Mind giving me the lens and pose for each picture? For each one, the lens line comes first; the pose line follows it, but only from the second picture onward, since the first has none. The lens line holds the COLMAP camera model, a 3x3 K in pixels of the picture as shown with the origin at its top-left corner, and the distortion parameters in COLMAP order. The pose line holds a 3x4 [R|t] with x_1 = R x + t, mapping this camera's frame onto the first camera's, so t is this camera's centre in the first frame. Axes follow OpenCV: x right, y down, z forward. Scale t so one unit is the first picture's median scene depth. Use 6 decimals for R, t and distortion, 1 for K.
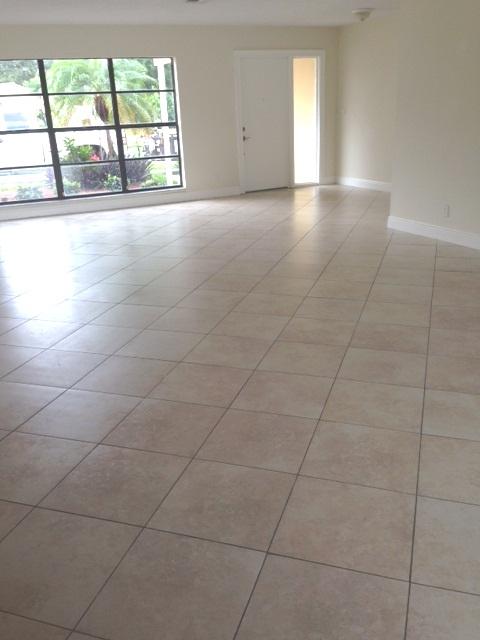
lens RADIAL K [[599.6, 0, 239.4], [0, 599.6, 320.4], [0, 0, 1]] dist [0.046418, 0.000000]
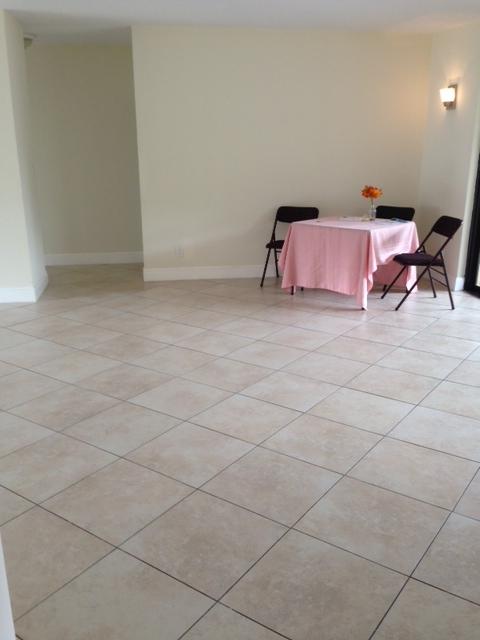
lens RADIAL K [[599.6, 0, 239.9], [0, 599.6, 320.7], [0, 0, 1]] dist [0.046418, 0.000000]
pose [[0.296963, -0.233311, 0.925948, -0.736931], [0.325627, 0.936311, 0.131490, -0.168441], [-0.897653, 0.262466, 0.354022, 0.593980]]
